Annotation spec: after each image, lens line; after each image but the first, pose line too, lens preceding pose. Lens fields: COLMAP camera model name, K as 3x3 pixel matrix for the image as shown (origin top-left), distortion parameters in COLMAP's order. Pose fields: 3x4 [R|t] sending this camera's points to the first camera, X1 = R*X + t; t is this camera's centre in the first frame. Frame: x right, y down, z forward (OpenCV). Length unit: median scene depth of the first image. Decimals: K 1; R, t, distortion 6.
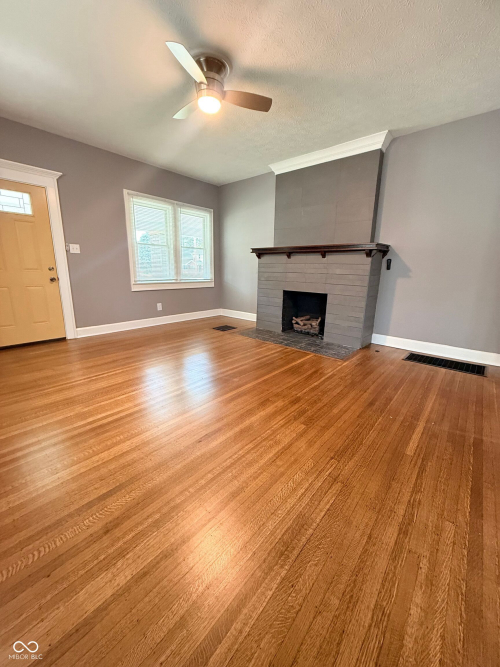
lens RADIAL K [[265.5, 0, 249.3], [0, 265.5, 332.3], [0, 0, 1]] dist [-0.001627, -0.000115]
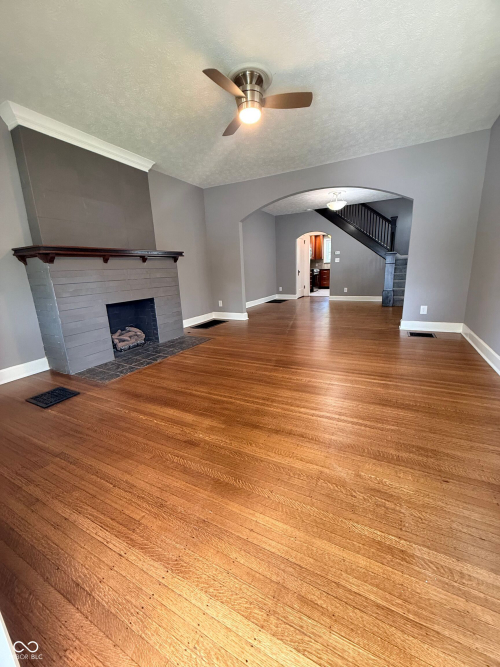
lens RADIAL K [[265.5, 0, 249.3], [0, 265.5, 332.3], [0, 0, 1]] dist [-0.001627, -0.000115]
pose [[-0.234822, -0.234813, 0.943251, -0.796412], [0.262445, 0.919030, 0.294119, -0.226461], [-0.935939, 0.316616, -0.154183, 0.852994]]
